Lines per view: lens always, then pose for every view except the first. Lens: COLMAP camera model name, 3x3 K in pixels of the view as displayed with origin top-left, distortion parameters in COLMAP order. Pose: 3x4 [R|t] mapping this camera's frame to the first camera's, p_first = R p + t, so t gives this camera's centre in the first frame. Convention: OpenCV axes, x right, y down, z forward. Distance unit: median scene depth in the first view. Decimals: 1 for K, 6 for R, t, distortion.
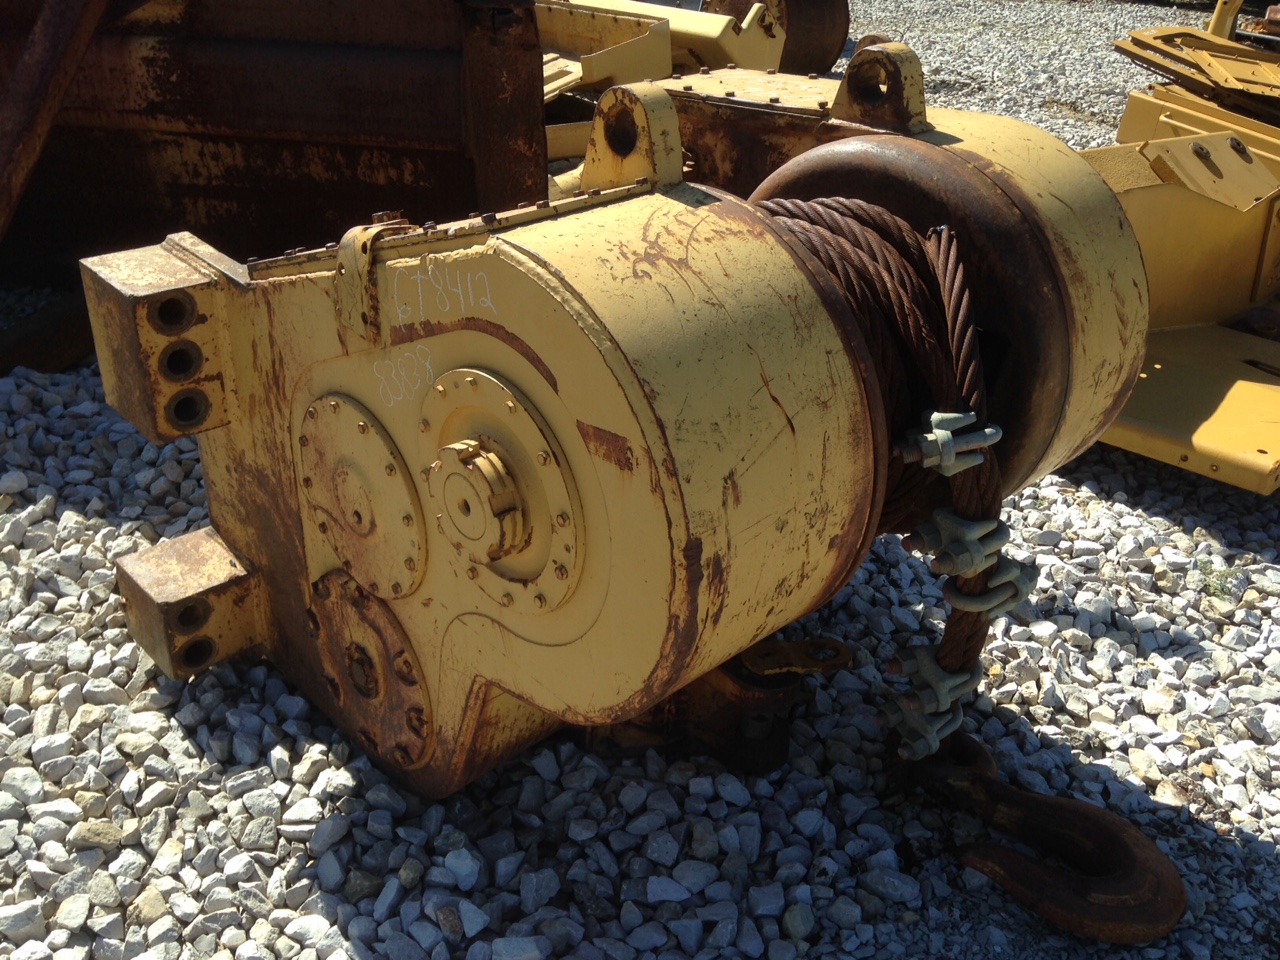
lens RADIAL K [[1164.7, 0, 623.0], [0, 1164.7, 514.6], [0, 0, 1]] dist [0.175133, -0.278869]
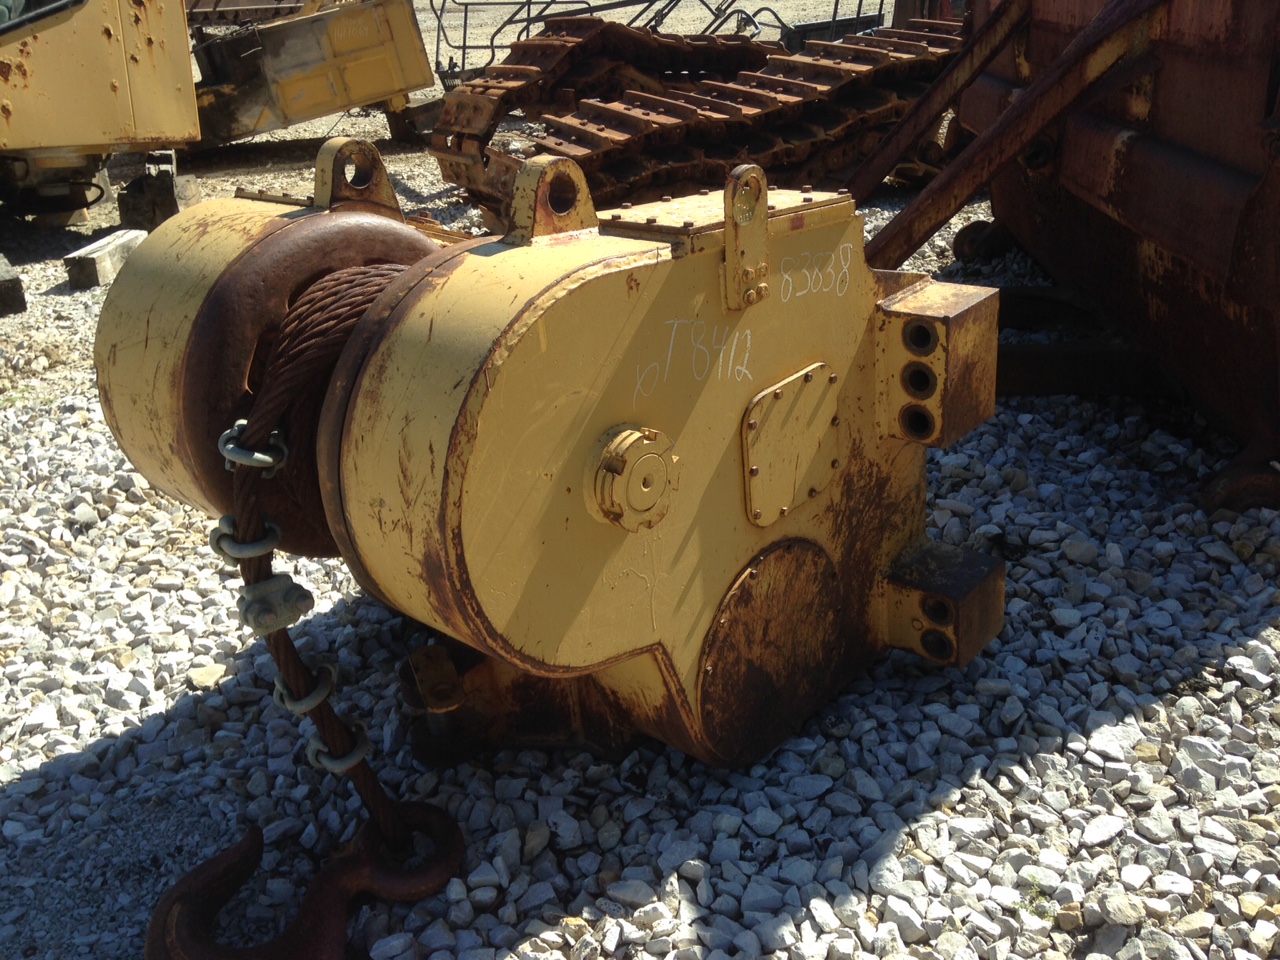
lens RADIAL K [[1164.7, 0, 623.0], [0, 1164.7, 514.6], [0, 0, 1]] dist [0.175133, -0.278869]
pose [[0.051862, 0.390751, -0.919034, 1.228067], [-0.449814, 0.830775, 0.327842, -0.491649], [0.891615, 0.396392, 0.218851, 0.949107]]
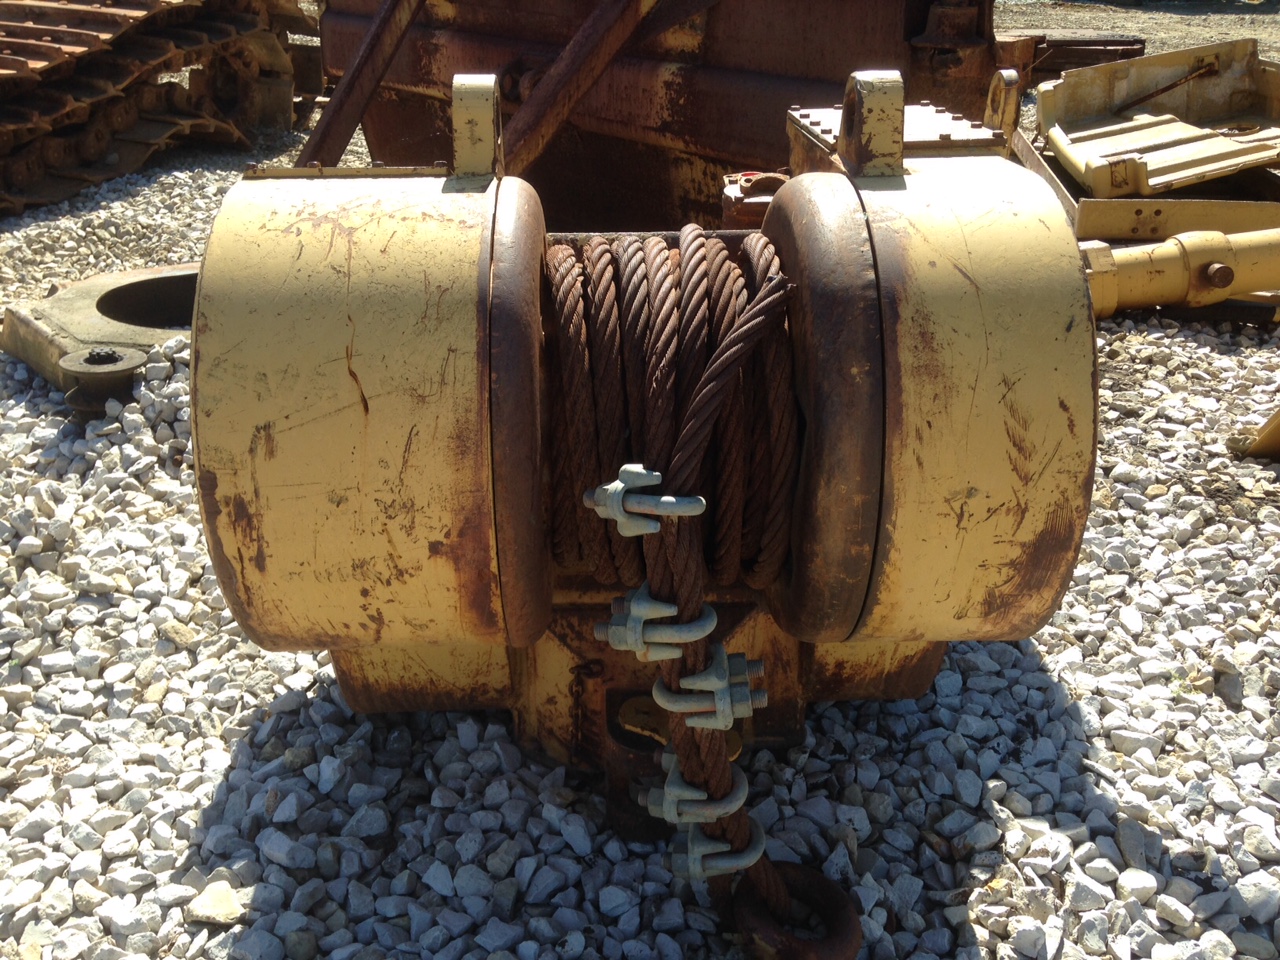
lens RADIAL K [[1164.7, 0, 623.0], [0, 1164.7, 514.6], [0, 0, 1]] dist [0.175133, -0.278869]
pose [[0.743636, 0.286481, -0.604097, 0.685850], [-0.315986, 0.946861, 0.060055, -0.085856], [0.589201, 0.146227, 0.794644, 0.256761]]
